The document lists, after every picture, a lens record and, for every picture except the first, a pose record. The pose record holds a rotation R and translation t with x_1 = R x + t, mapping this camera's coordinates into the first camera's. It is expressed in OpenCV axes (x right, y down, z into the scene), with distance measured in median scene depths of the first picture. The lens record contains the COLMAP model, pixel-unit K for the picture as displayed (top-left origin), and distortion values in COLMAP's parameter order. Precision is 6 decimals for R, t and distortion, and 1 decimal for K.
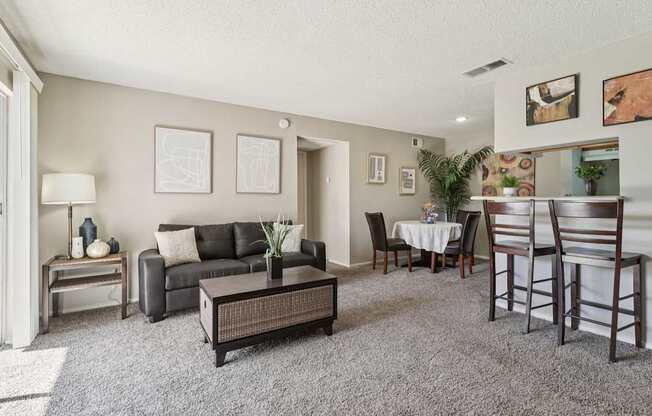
lens RADIAL K [[302.7, 0, 336.2], [0, 302.7, 195.8], [0, 0, 1]] dist [0.002010, 0.000270]
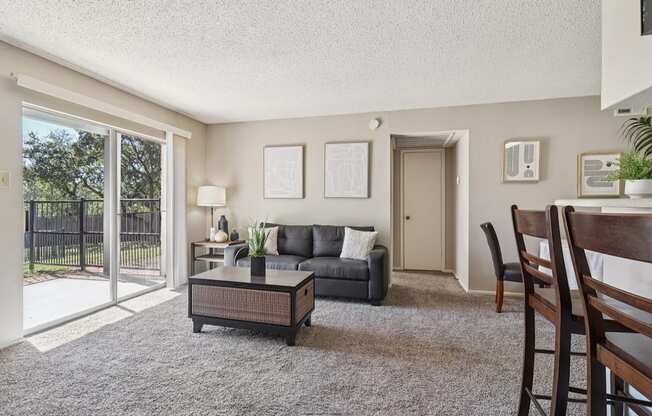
lens RADIAL K [[302.7, 0, 328.8], [0, 302.7, 204.8], [0, 0, 1]] dist [0.002010, 0.000270]
pose [[0.673217, 0.005919, -0.739421, 0.526223], [0.003147, 0.999936, 0.010870, 0.004906], [0.739438, -0.009644, 0.673156, 0.310994]]
